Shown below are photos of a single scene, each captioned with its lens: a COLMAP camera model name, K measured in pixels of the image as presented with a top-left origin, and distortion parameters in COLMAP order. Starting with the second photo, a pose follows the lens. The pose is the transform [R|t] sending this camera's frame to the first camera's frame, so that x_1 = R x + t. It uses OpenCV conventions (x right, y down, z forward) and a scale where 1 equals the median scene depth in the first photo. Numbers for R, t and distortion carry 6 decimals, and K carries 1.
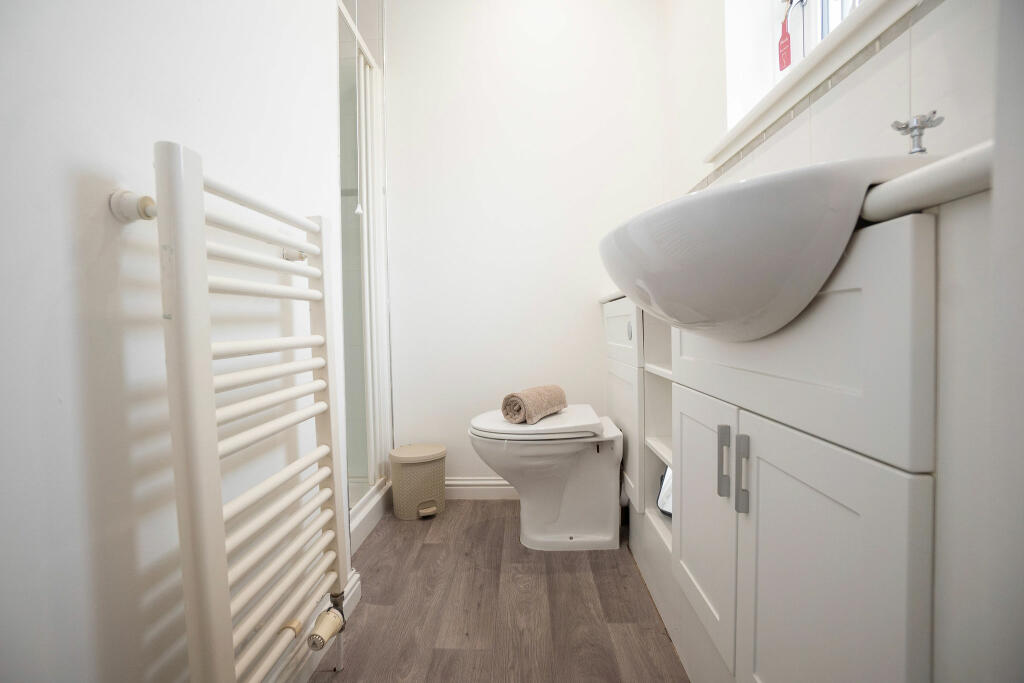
lens RADIAL K [[452.6, 0, 505.7], [0, 452.6, 336.8], [0, 0, 1]] dist [-0.035113, 0.000201]
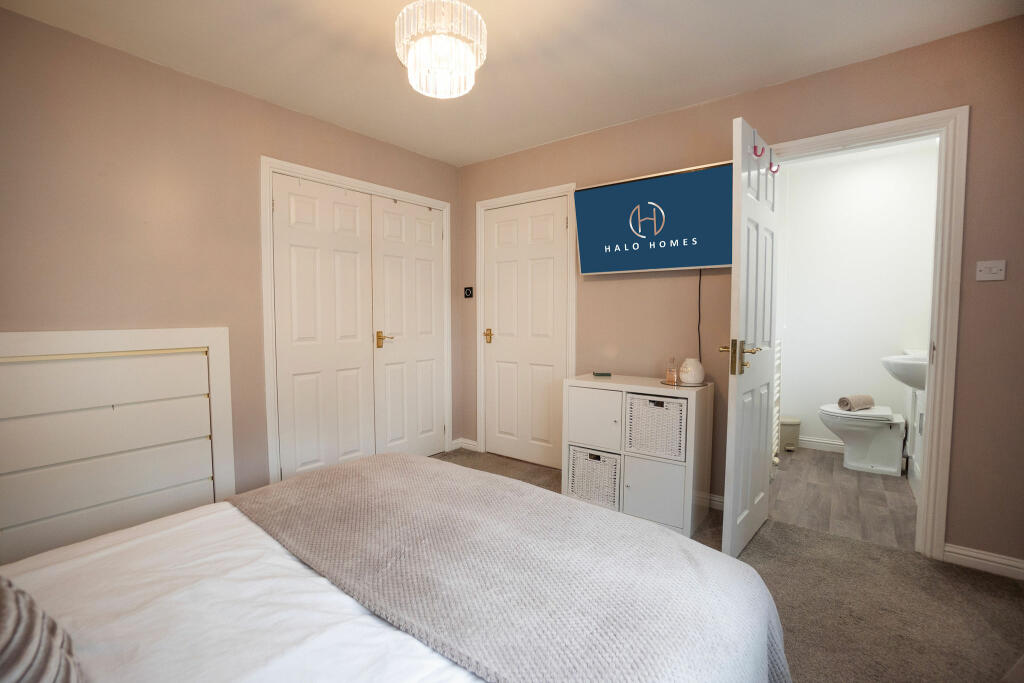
lens RADIAL K [[452.6, 0, 505.7], [0, 452.6, 336.8], [0, 0, 1]] dist [-0.035113, 0.000201]
pose [[0.819966, 0.048112, -0.570387, -0.119462], [-0.034511, 0.998804, 0.034637, -0.183900], [0.571372, -0.008717, 0.820645, -1.712325]]
